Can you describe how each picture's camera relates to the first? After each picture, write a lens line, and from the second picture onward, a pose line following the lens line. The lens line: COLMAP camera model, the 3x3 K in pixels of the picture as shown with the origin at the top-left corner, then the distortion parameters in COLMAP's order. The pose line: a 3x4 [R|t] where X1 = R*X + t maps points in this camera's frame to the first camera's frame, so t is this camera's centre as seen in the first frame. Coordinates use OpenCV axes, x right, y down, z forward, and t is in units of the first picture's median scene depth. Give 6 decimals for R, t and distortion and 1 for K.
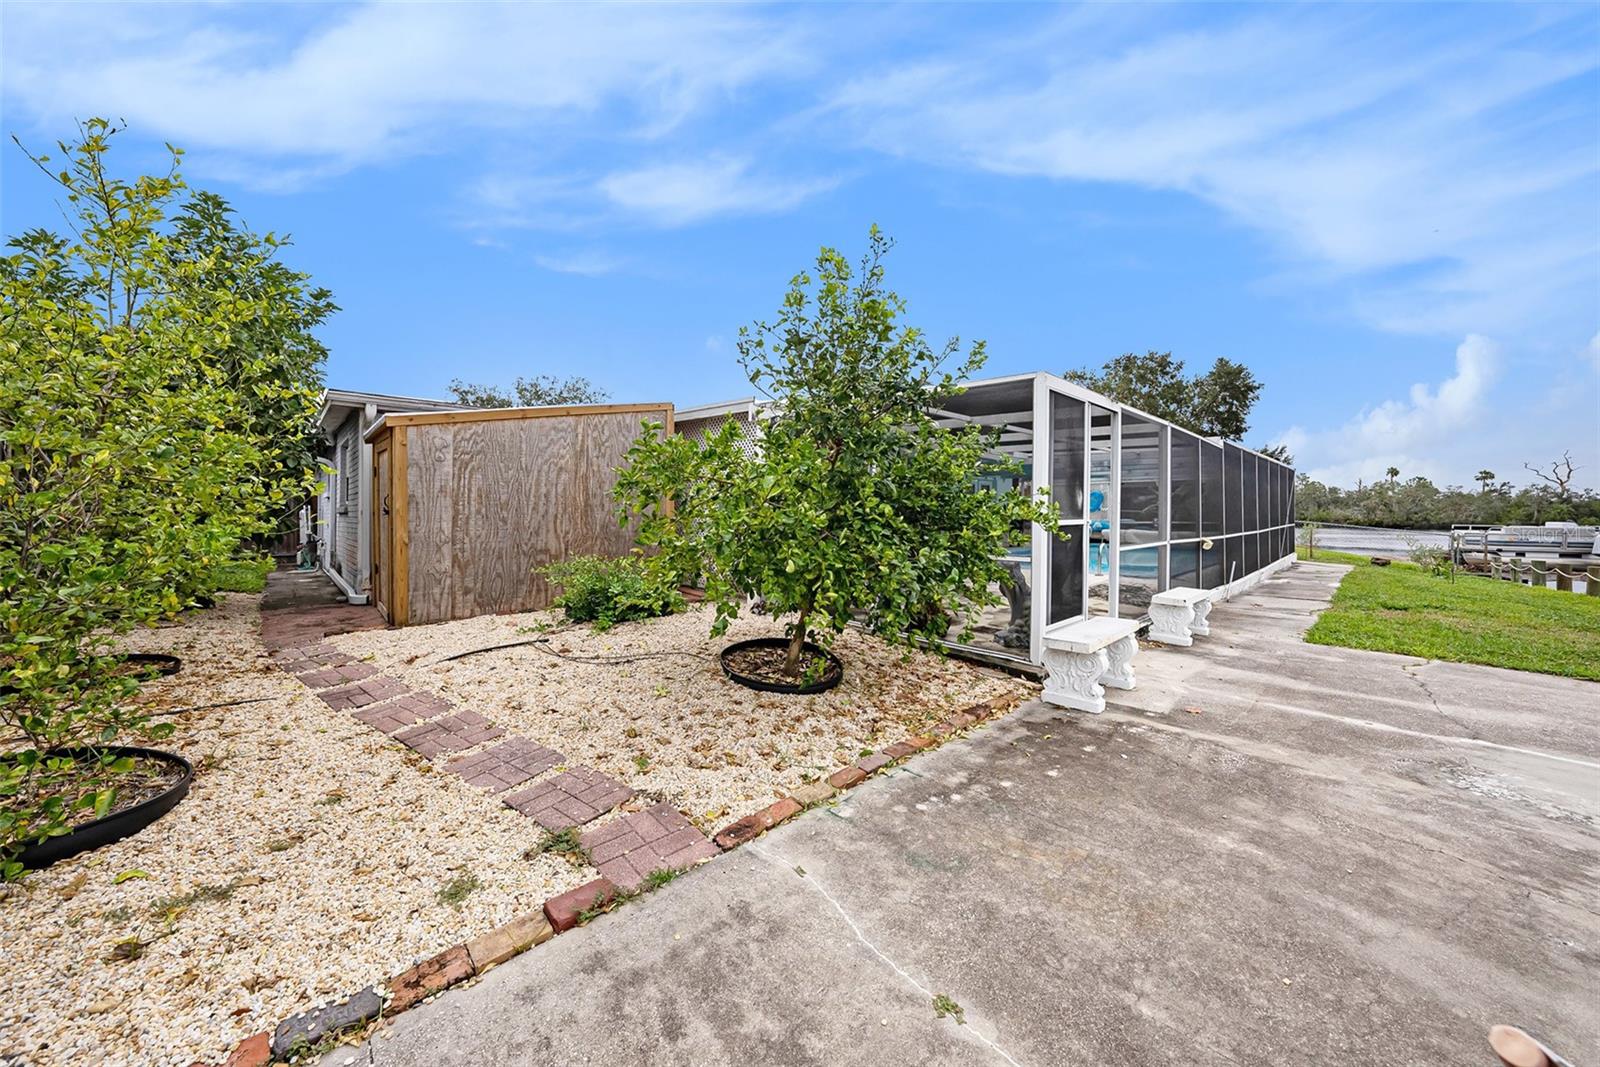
lens RADIAL K [[569.7, 0, 800.0], [0, 569.7, 517.7], [0, 0, 1]] dist [-0.030944, 0.006967]
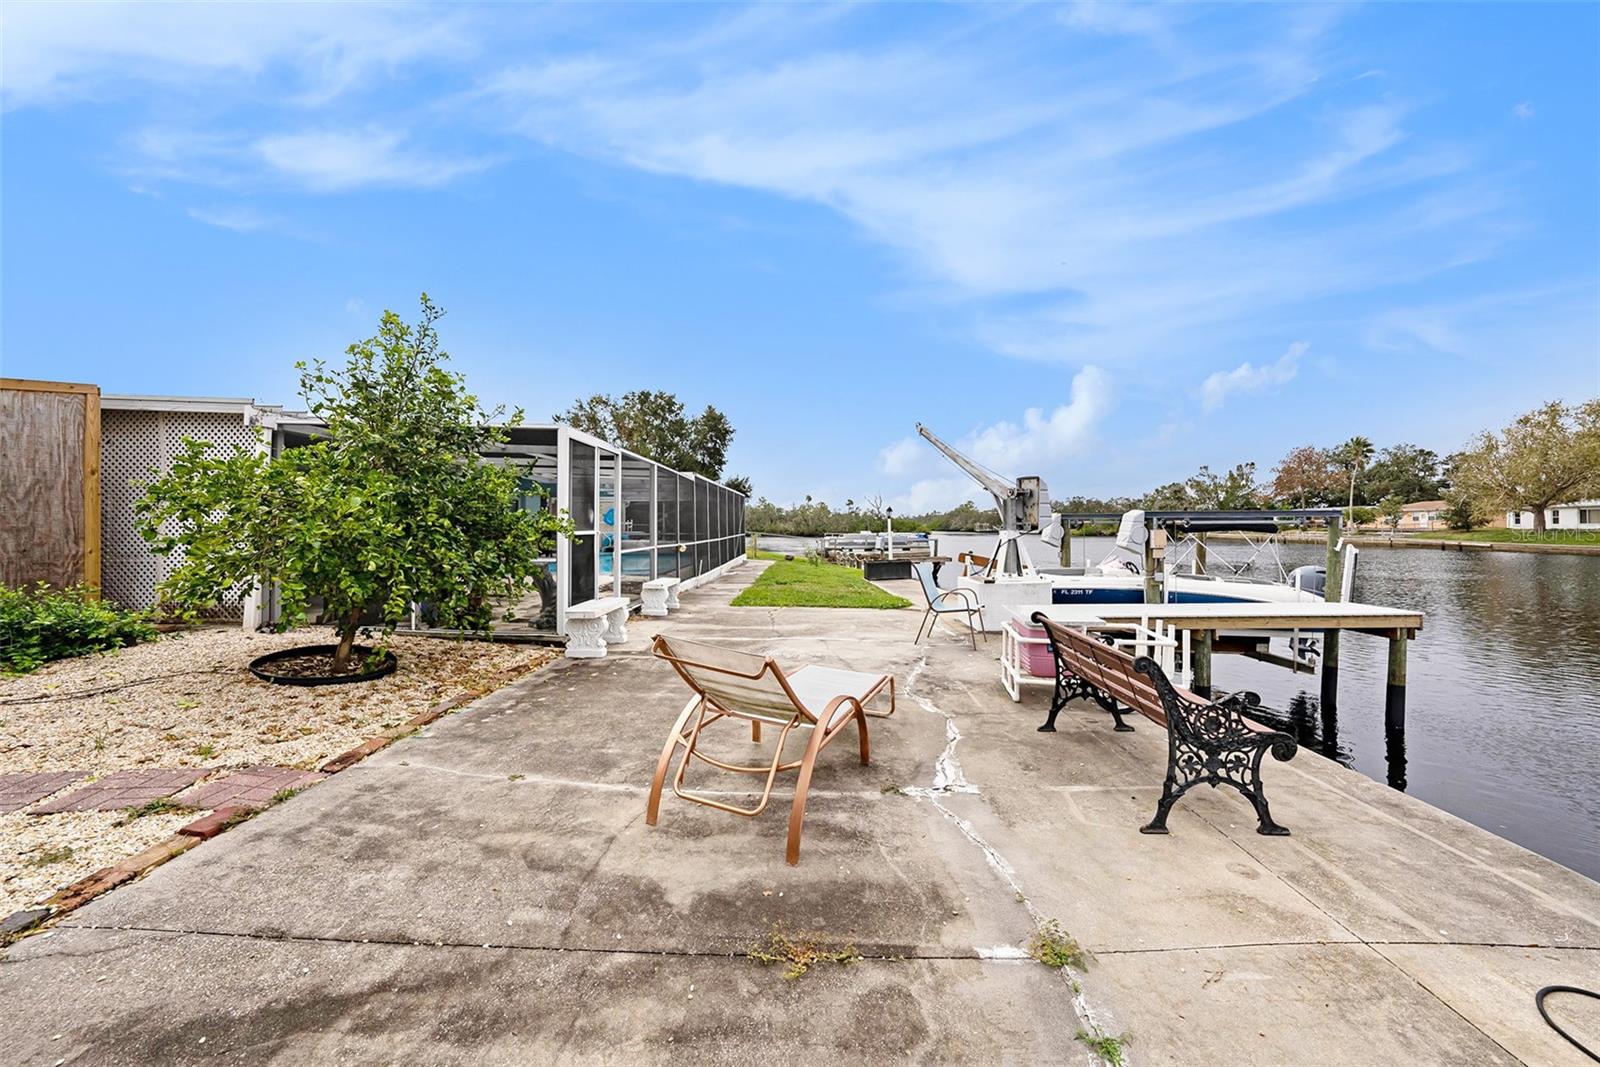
lens RADIAL K [[572.9, 0, 809.7], [0, 572.9, 532.9], [0, 0, 1]] dist [-0.042265, 0.011412]
pose [[0.695123, -0.007881, 0.718848, -0.198673], [0.005781, 0.999969, 0.005373, 0.006064], [-0.718868, 0.000421, 0.695147, -0.510532]]
